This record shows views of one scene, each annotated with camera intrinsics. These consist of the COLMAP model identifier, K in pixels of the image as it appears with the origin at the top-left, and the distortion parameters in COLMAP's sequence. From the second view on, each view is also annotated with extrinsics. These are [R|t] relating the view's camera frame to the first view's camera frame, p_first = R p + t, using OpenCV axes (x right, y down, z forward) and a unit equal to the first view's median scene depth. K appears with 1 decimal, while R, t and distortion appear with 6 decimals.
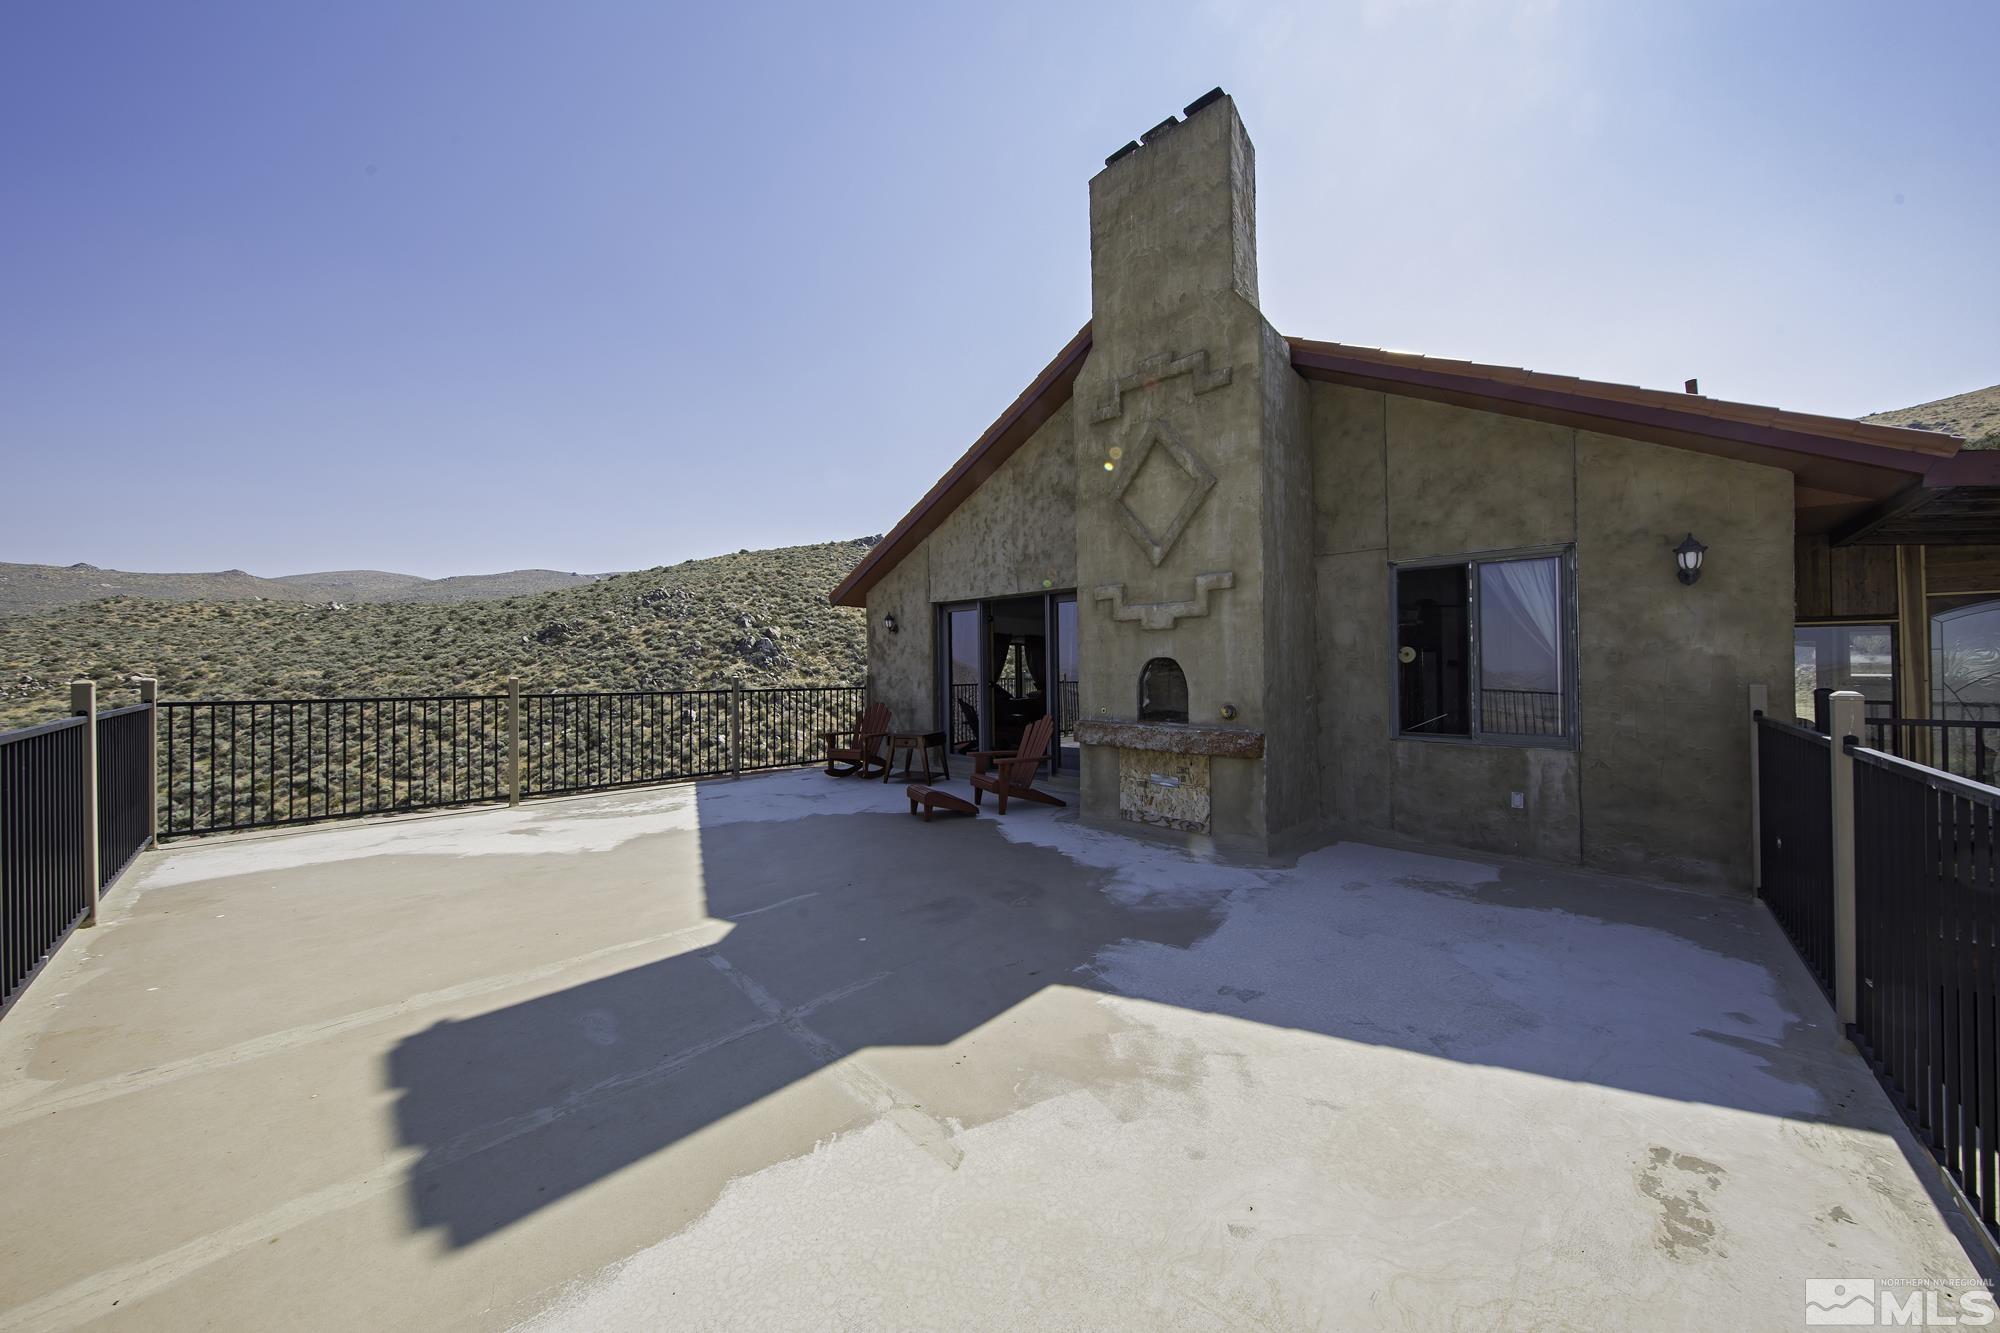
lens RADIAL K [[646.3, 0, 1014.4], [0, 646.3, 667.2], [0, 0, 1]] dist [-0.002259, -0.000541]
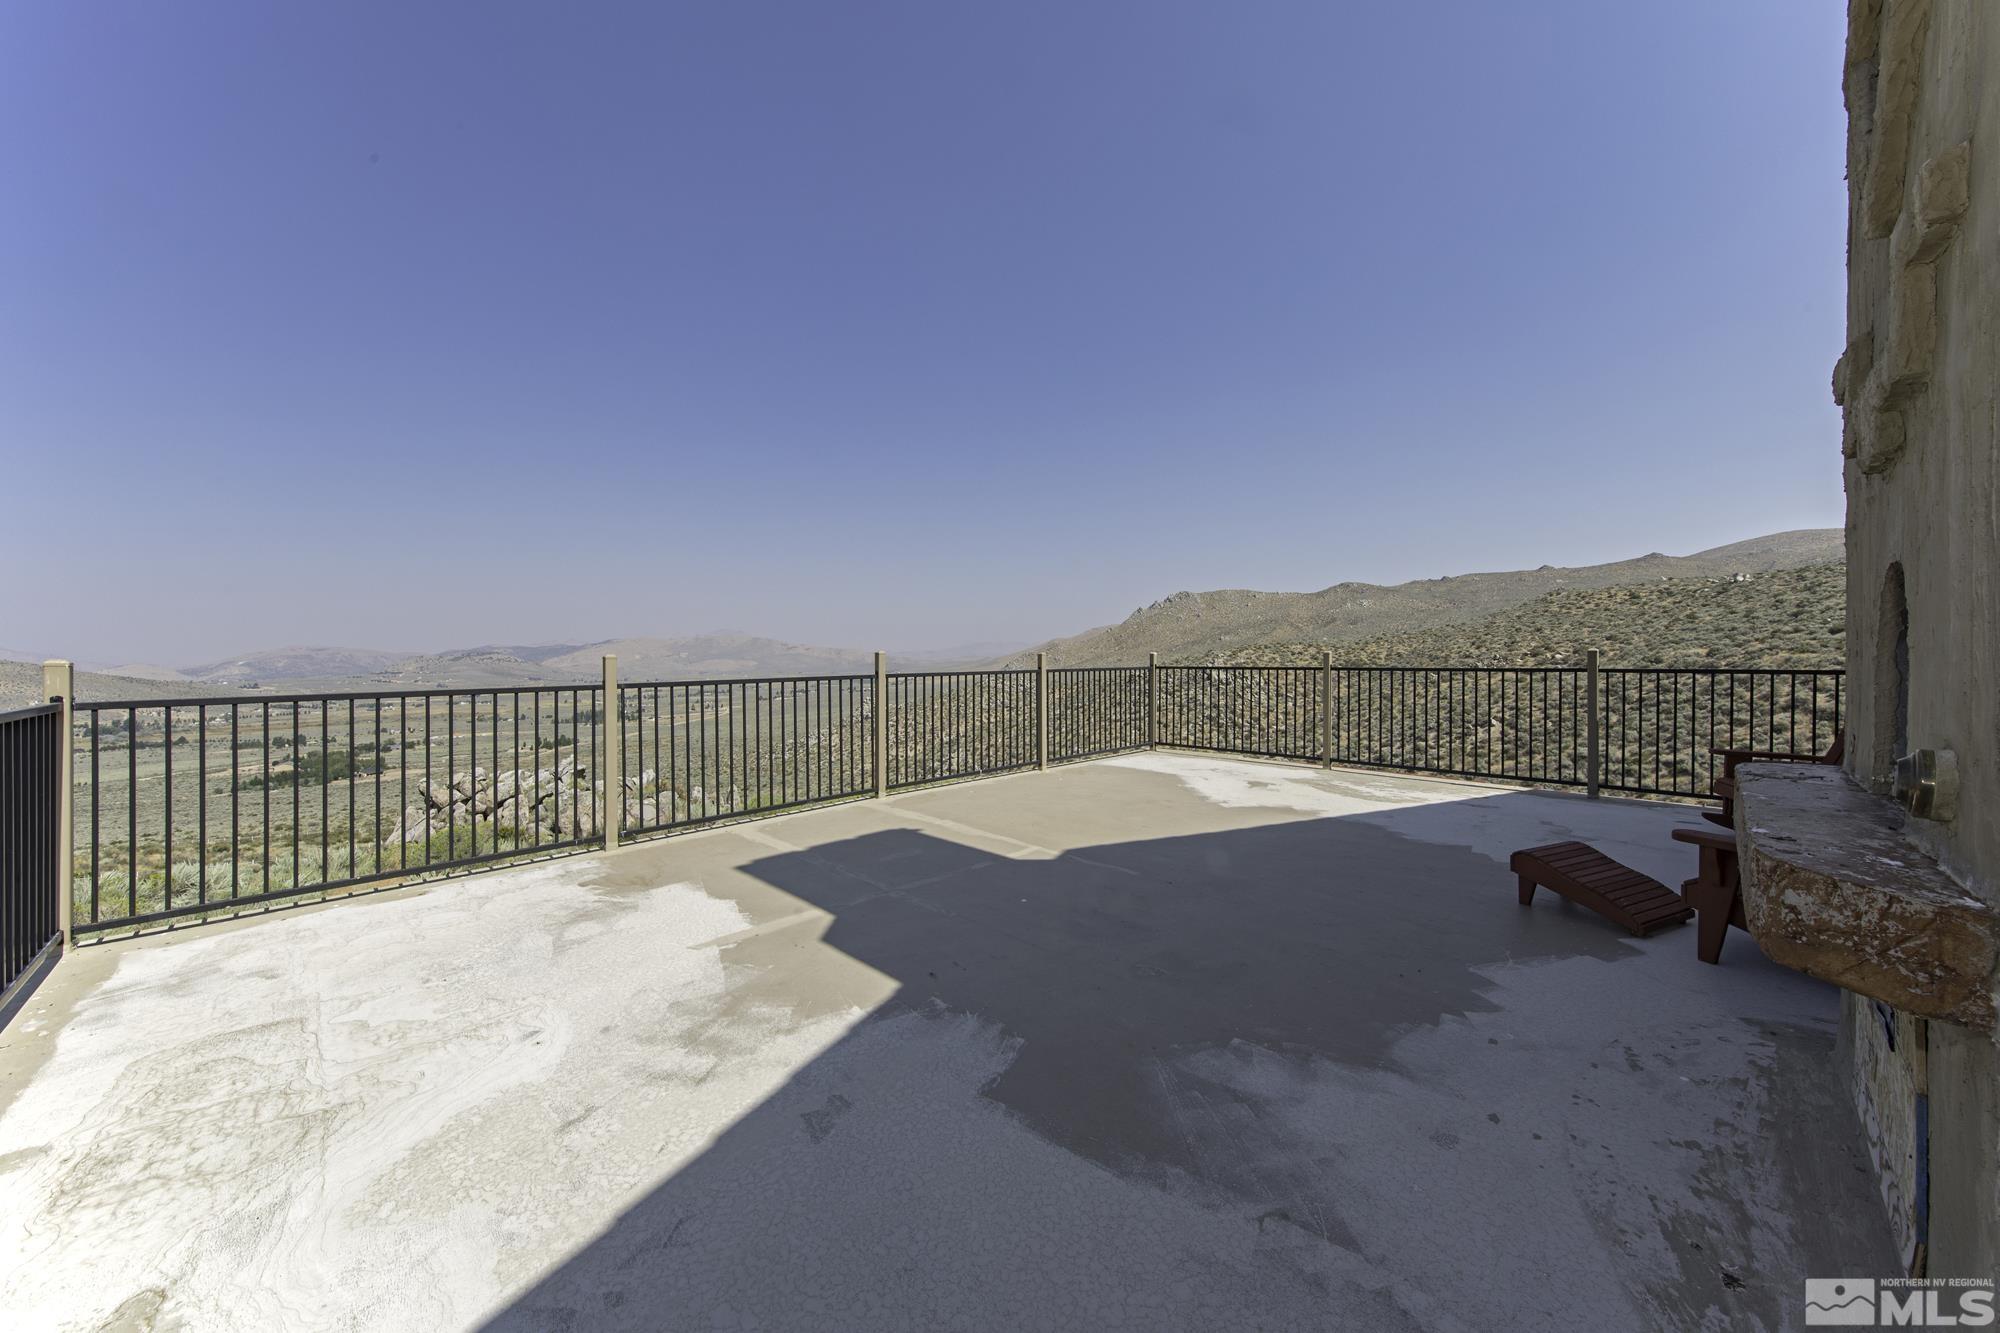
lens RADIAL K [[713.4, 0, 1000.5], [0, 713.4, 659.2], [0, 0, 1]] dist [0.003849, -0.000153]
pose [[-0.056770, 0.006552, -0.998366, 0.523866], [0.013322, 0.999894, 0.005804, 0.018085], [0.998298, -0.012971, -0.056851, 0.603472]]
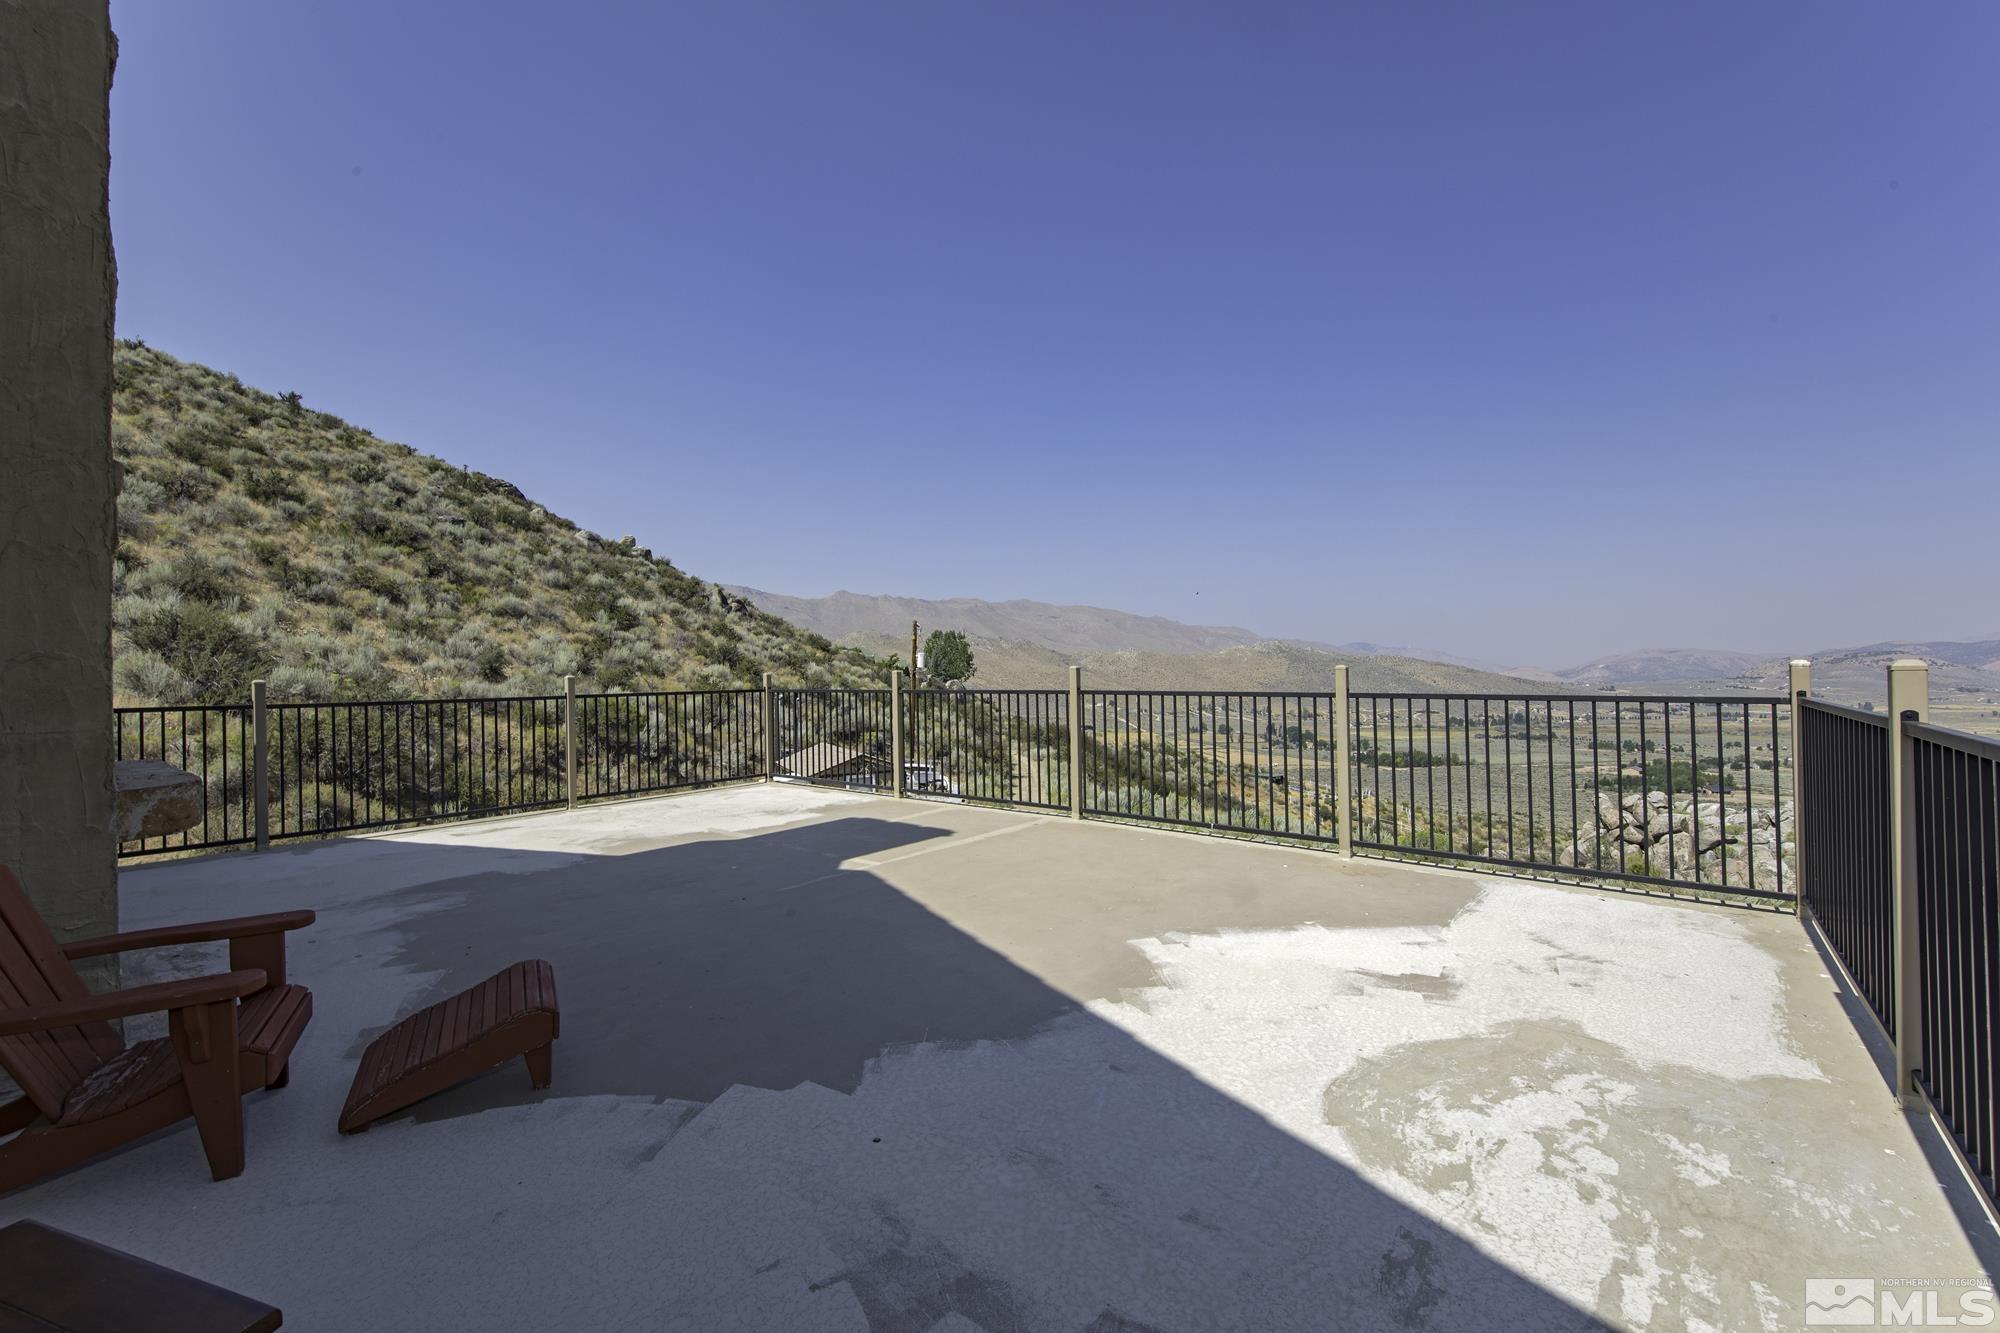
lens RADIAL K [[801.7, 0, 995.2], [0, 801.7, 672.3], [0, 0, 1]] dist [0.003338, -0.000246]
pose [[-0.999097, 0.010978, -0.041050, -0.408575], [0.011113, 0.999934, -0.003071, 0.020777], [0.041014, -0.003524, -0.999152, 1.549511]]
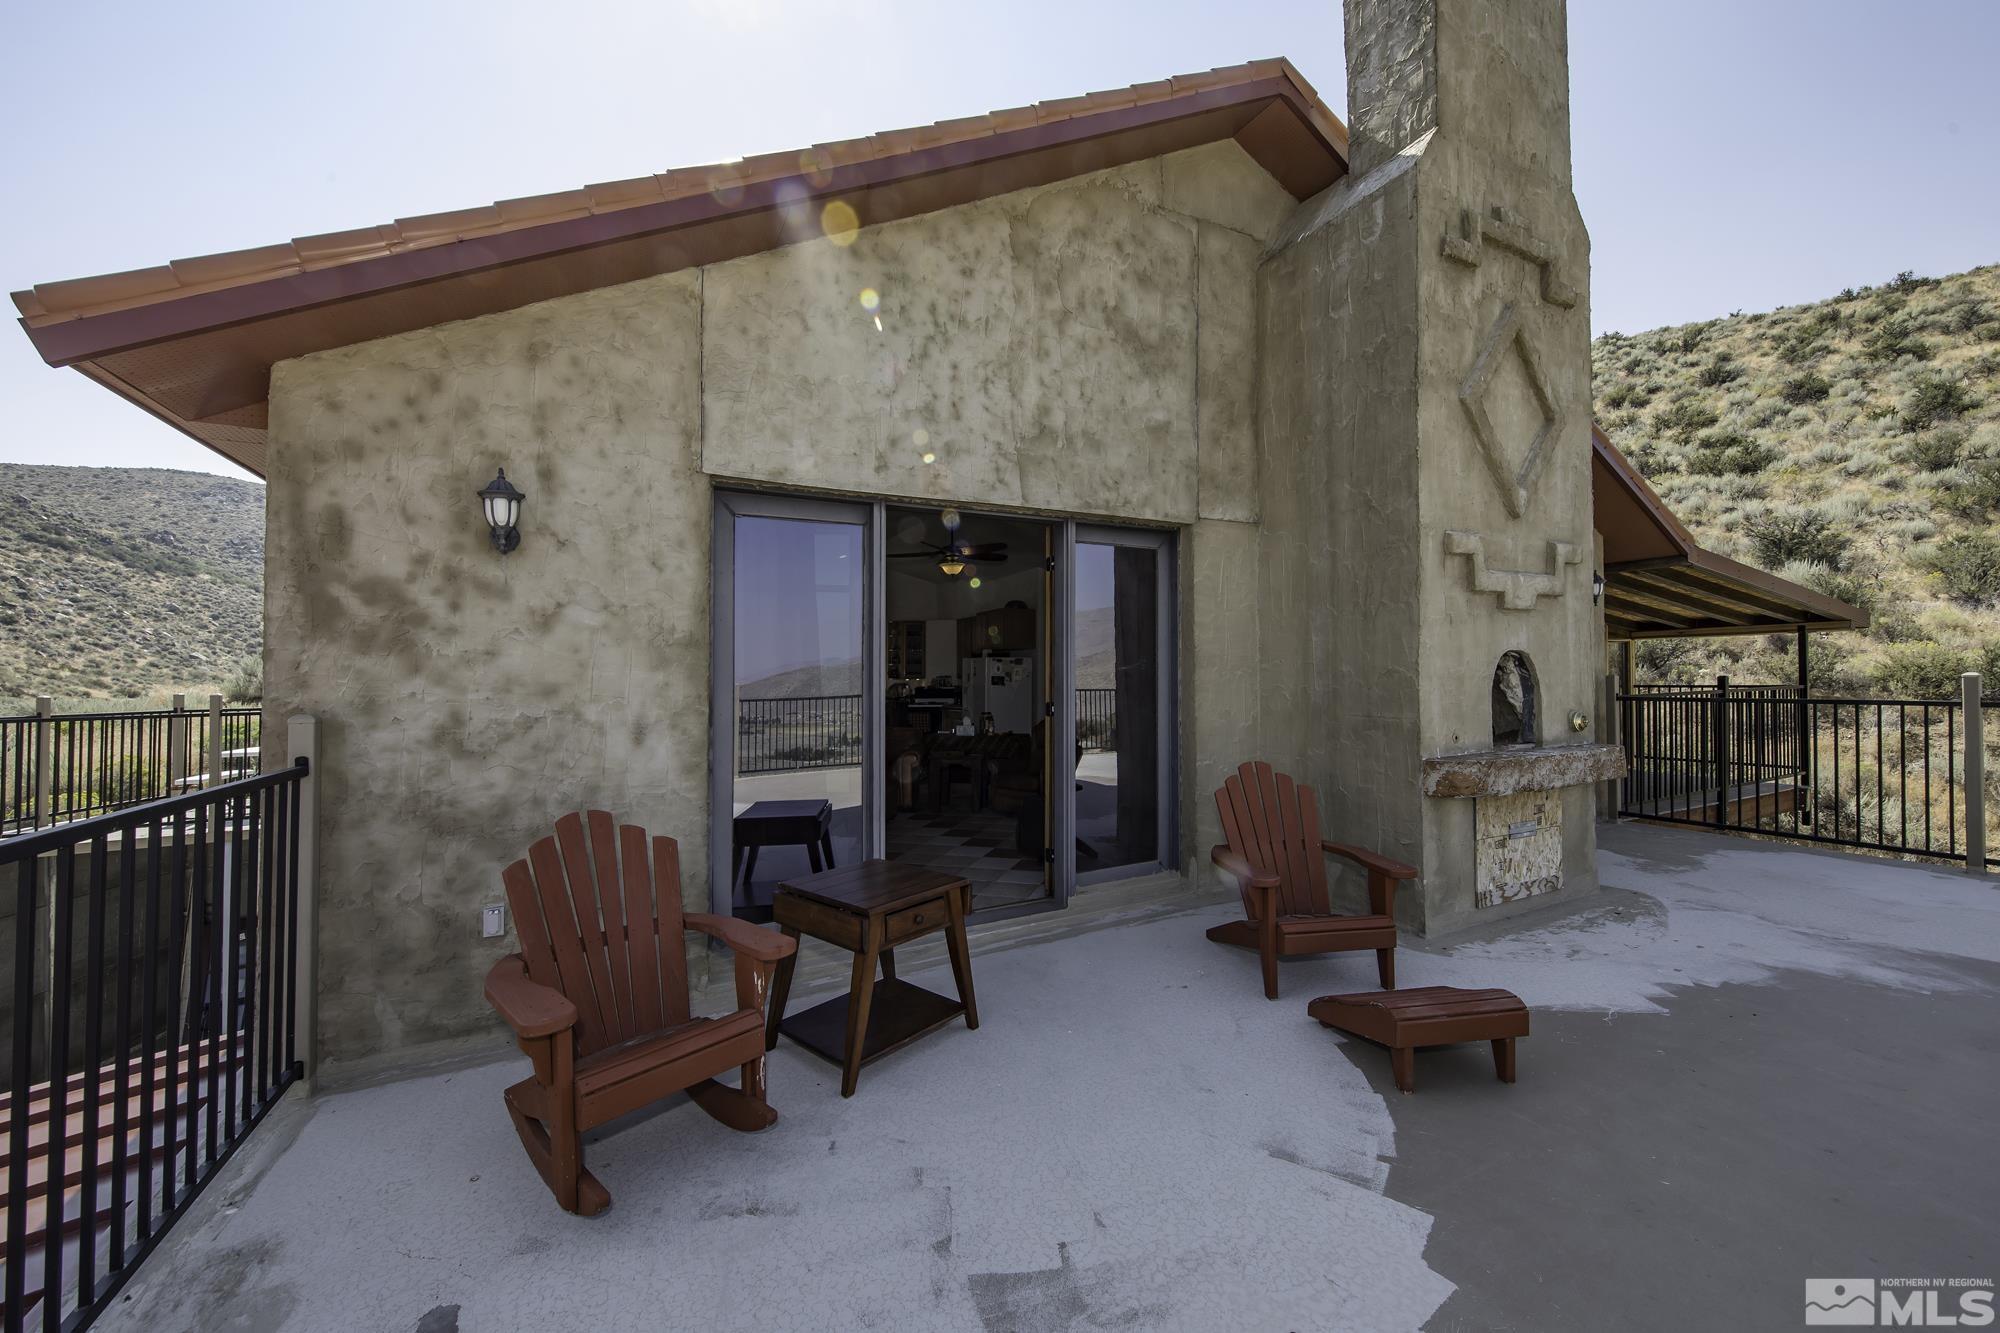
lens RADIAL K [[741.8, 0, 1002.6], [0, 741.8, 664.3], [0, 0, 1]] dist [0.001097, -0.000943]
pose [[0.359990, 0.010971, 0.932892, -0.660359], [0.014052, 0.999754, -0.017180, 0.004714], [-0.932850, 0.019294, 0.359747, 1.149916]]
